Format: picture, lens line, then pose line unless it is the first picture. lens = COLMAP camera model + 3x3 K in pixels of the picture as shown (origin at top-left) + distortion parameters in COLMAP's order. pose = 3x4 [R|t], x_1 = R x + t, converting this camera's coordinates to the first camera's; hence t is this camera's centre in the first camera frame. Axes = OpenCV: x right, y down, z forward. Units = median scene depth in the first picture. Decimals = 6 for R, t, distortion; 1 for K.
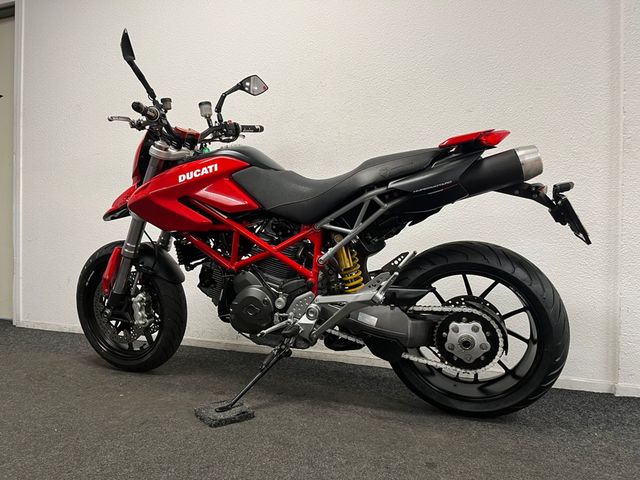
lens RADIAL K [[495.7, 0, 316.9], [0, 495.7, 240.1], [0, 0, 1]] dist [0.041136, -0.043975]
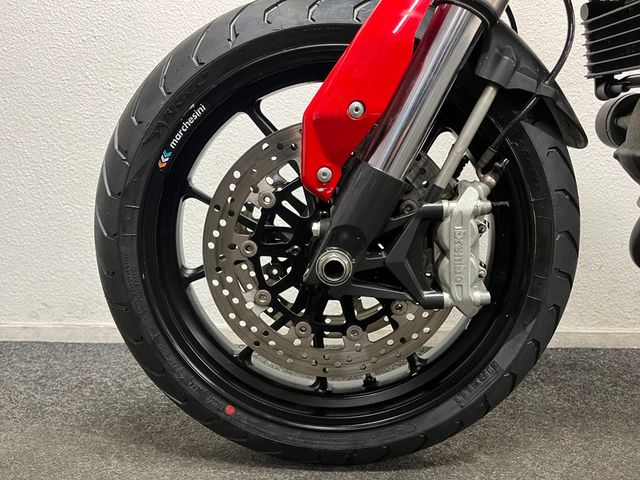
lens RADIAL K [[495.7, 0, 322.8], [0, 495.7, 234.4], [0, 0, 1]] dist [0.041136, -0.043975]
pose [[0.920371, -0.024582, 0.390273, -0.626597], [-0.002084, 0.997700, 0.067756, 0.138560], [-0.391041, -0.063174, 0.918202, 0.946400]]
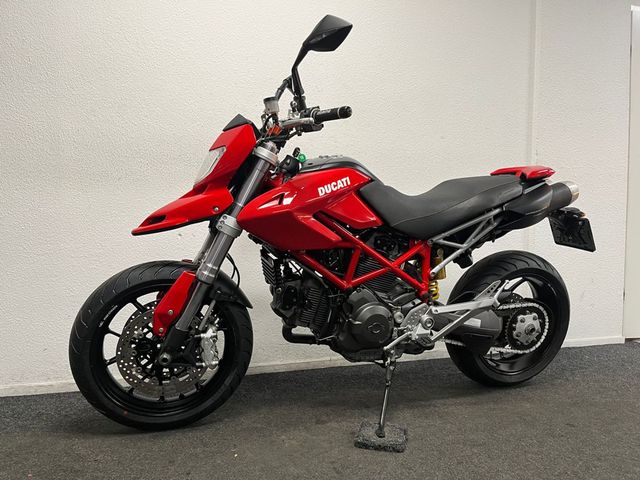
lens RADIAL K [[495.7, 0, 321.2], [0, 495.7, 243.9], [0, 0, 1]] dist [0.041136, -0.043975]
pose [[0.765344, -0.032311, 0.642810, -0.868523], [0.008089, 0.999143, 0.040591, -0.068416], [-0.643571, -0.025866, 0.764949, 0.332131]]
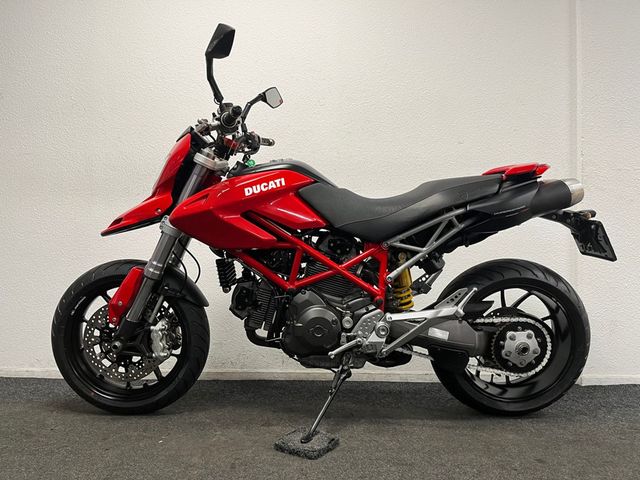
lens RADIAL K [[495.7, 0, 317.4], [0, 495.7, 237.6], [0, 0, 1]] dist [0.041136, -0.043975]
pose [[0.928166, 0.011978, 0.371973, -0.508629], [0.003327, 0.999175, -0.040476, -0.001409], [-0.372151, 0.038806, 0.927361, 0.107193]]
